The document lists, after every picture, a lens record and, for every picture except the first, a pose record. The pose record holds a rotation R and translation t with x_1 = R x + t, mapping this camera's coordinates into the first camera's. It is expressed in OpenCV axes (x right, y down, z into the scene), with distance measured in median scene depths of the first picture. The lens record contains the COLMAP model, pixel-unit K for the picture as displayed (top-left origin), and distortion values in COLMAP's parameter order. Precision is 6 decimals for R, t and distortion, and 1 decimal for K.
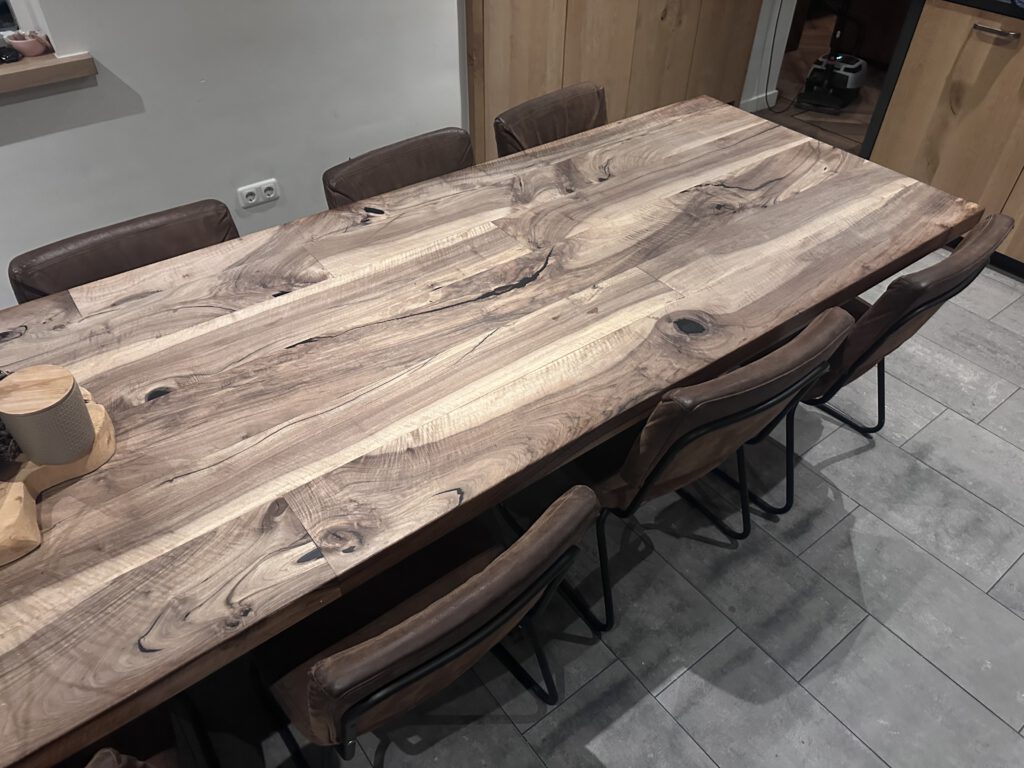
lens RADIAL K [[722.5, 0, 512.0], [0, 722.5, 384.0], [0, 0, 1]] dist [0.088571, -0.136964]
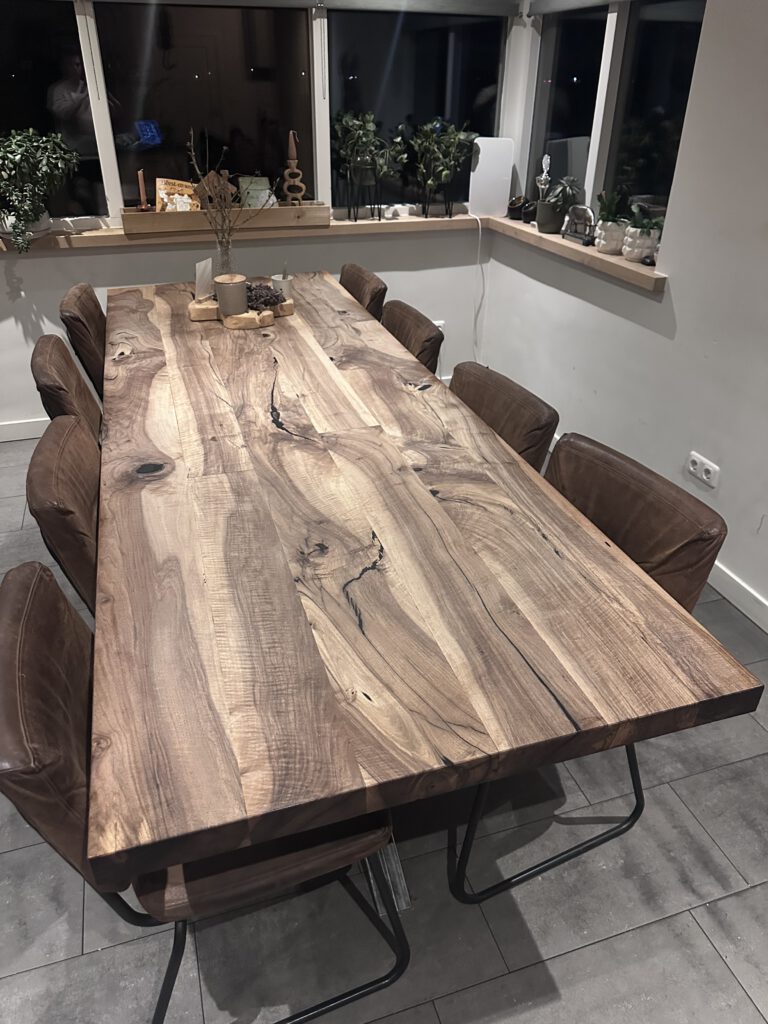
lens RADIAL K [[751.5, 0, 404.4], [0, 751.5, 510.7], [0, 0, 1]] dist [0.127980, -0.194013]
pose [[-0.330595, 0.449242, -0.829993, 0.986196], [-0.641132, 0.538462, 0.546817, -0.828160], [0.692572, 0.712910, 0.110011, 1.047851]]
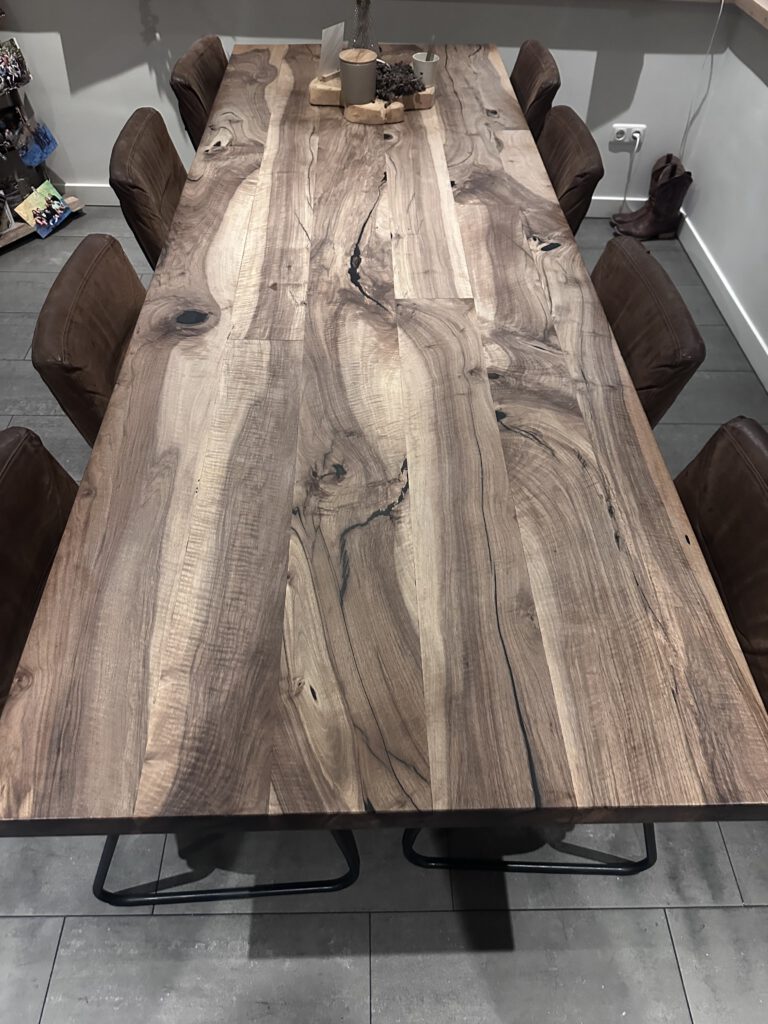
lens RADIAL K [[722.5, 0, 399.2], [0, 722.5, 564.9], [0, 0, 1]] dist [0.088571, -0.136964]
pose [[-0.578583, 0.597955, -0.554700, 0.729364], [-0.576604, 0.181137, 0.796692, -0.850544], [0.576862, 0.780794, 0.239981, 1.043473]]
